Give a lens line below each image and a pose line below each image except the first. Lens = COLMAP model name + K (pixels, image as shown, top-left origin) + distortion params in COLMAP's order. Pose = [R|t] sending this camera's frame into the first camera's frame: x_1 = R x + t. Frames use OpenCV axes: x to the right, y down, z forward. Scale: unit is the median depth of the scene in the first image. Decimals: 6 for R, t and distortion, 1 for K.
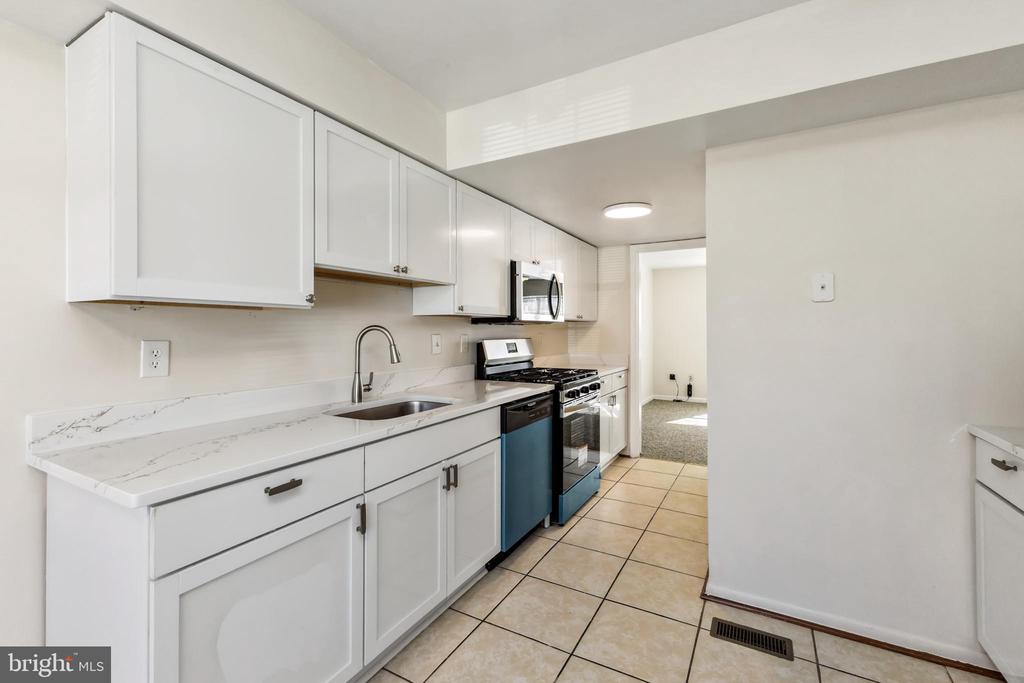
lens RADIAL K [[448.9, 0, 507.5], [0, 448.9, 333.3], [0, 0, 1]] dist [0.019137, -0.003076]
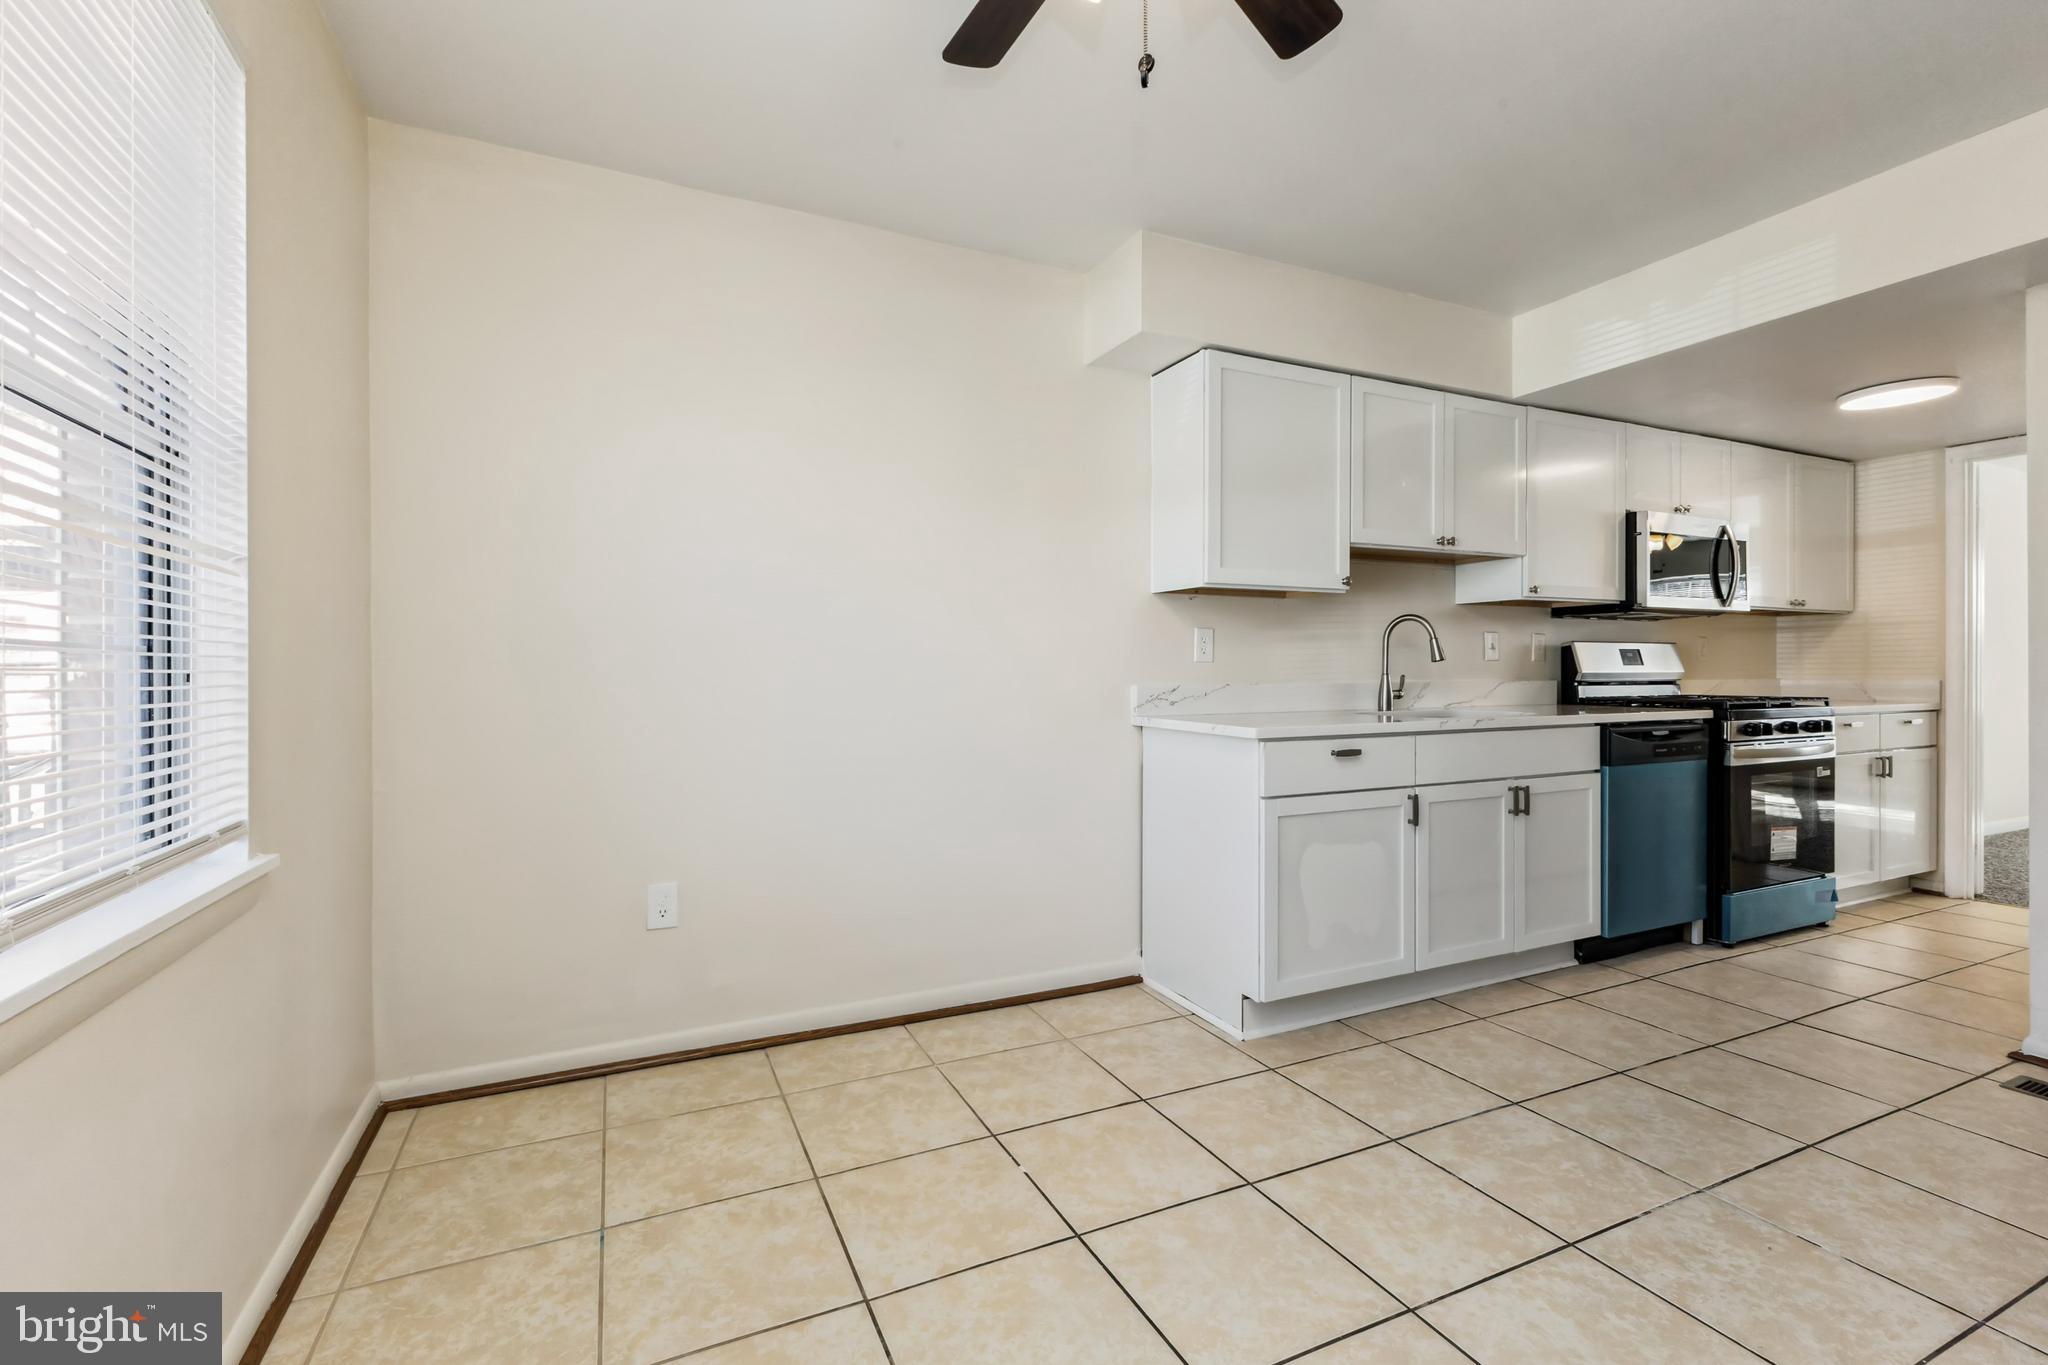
lens RADIAL K [[897.9, 0, 1019.8], [0, 897.9, 675.0], [0, 0, 1]] dist [0.019137, -0.003076]
pose [[0.817749, 0.003190, -0.575566, 0.055261], [-0.003211, 0.999994, 0.000980, 0.084773], [0.575566, 0.001047, 0.817755, -0.655917]]
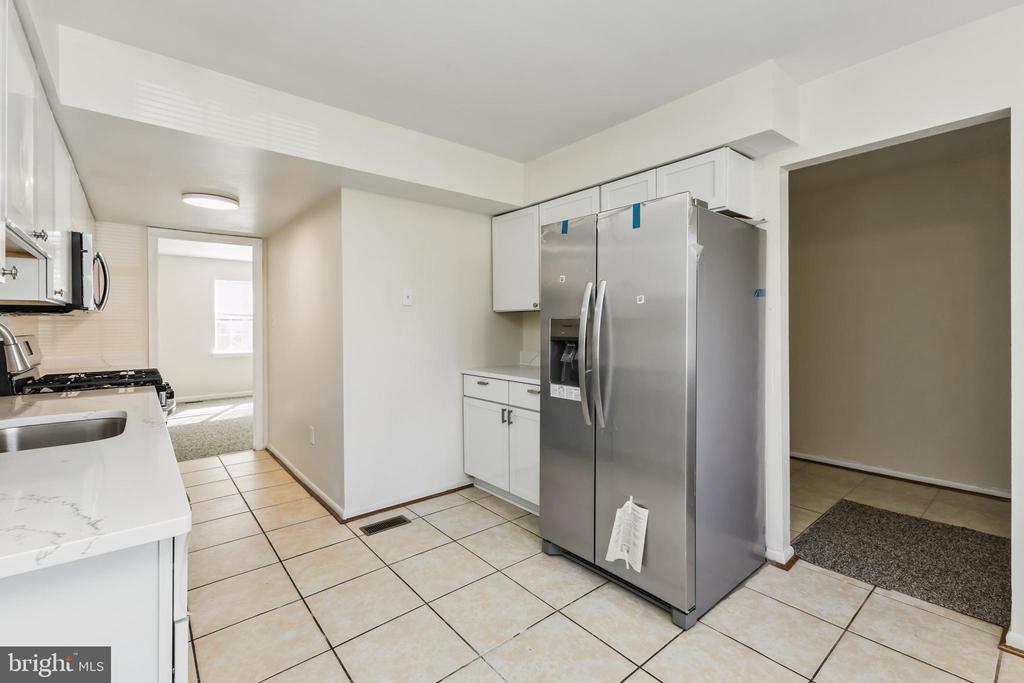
lens RADIAL K [[448.9, 0, 510.0], [0, 448.9, 332.1], [0, 0, 1]] dist [0.019137, -0.003076]
pose [[0.351036, -0.017220, 0.936204, -0.585369], [0.010462, 0.999841, 0.014468, 0.004354], [-0.936304, 0.004716, 0.351160, 0.061276]]
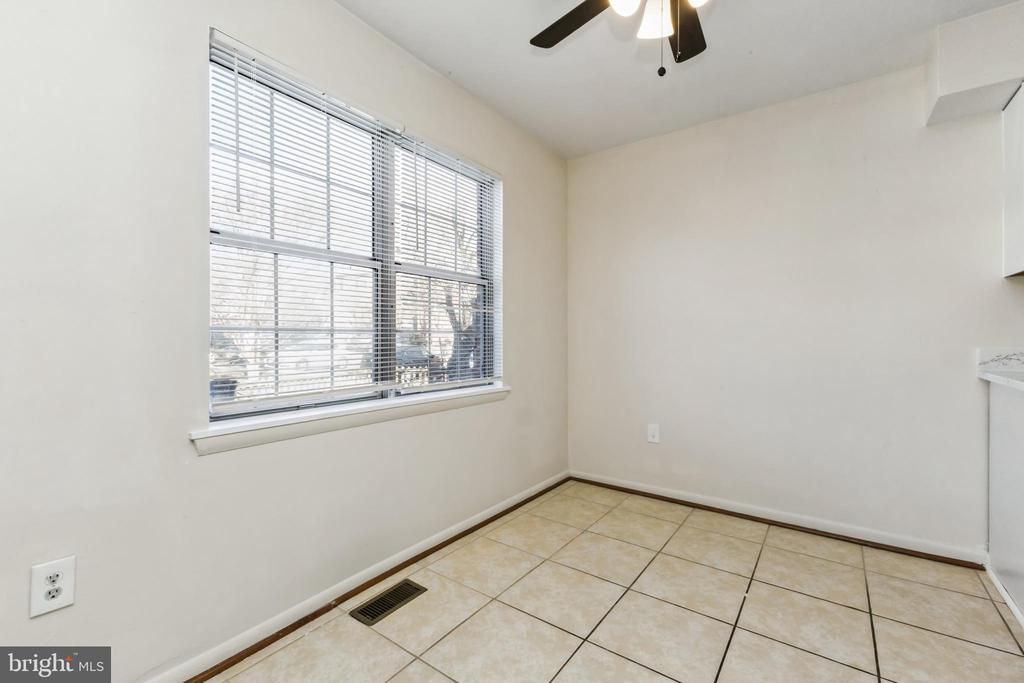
lens RADIAL K [[448.9, 0, 507.0], [0, 448.9, 338.6], [0, 0, 1]] dist [0.019137, -0.003076]
pose [[-0.119888, 0.002007, -0.992785, 0.451522], [-0.004352, 0.999987, 0.002547, 0.084372], [0.992778, 0.004626, -0.119878, -0.282365]]
